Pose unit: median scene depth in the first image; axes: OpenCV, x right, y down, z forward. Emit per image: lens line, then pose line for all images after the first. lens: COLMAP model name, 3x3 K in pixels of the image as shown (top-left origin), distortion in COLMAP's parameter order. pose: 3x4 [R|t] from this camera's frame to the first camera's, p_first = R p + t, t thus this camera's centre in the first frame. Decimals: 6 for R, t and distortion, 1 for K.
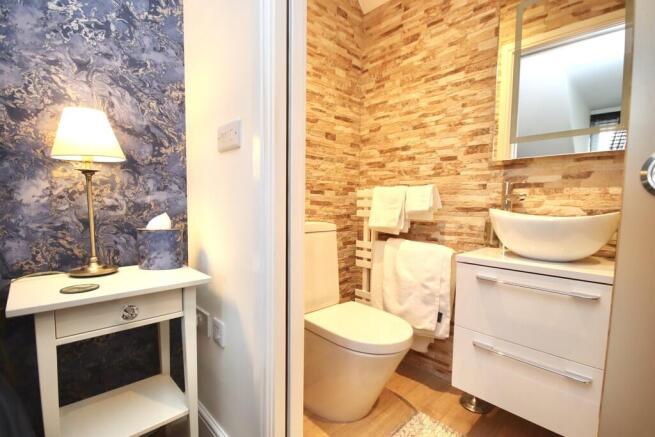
lens RADIAL K [[301.0, 0, 331.3], [0, 301.0, 225.9], [0, 0, 1]] dist [-0.003711, -0.000249]
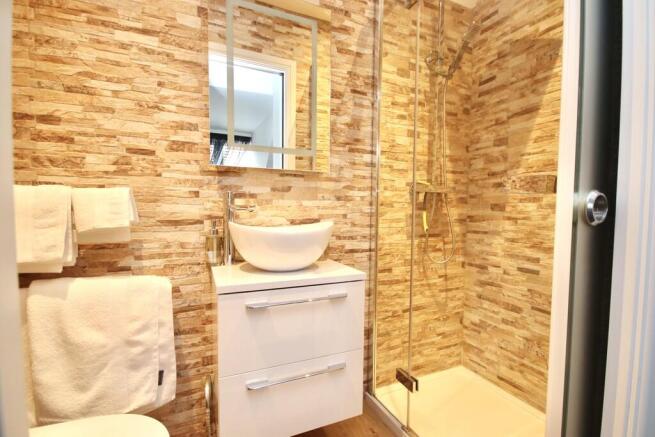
lens RADIAL K [[301.0, 0, 331.3], [0, 301.0, 225.9], [0, 0, 1]] dist [-0.003711, -0.000249]
pose [[0.329116, -0.060446, 0.942353, -0.135193], [0.065307, 0.997017, 0.041144, -0.047727], [-0.942029, 0.048001, 0.332081, 0.338828]]
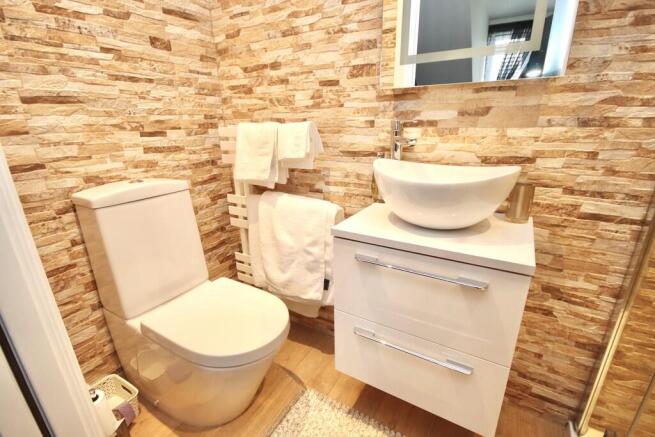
lens RADIAL K [[301.0, 0, 331.3], [0, 301.0, 225.9], [0, 0, 1]] dist [-0.003711, -0.000249]
pose [[0.961669, -0.116558, 0.248206, 0.163728], [0.048098, 0.962830, 0.265792, -0.078608], [-0.269960, -0.243666, 0.931530, 0.212942]]
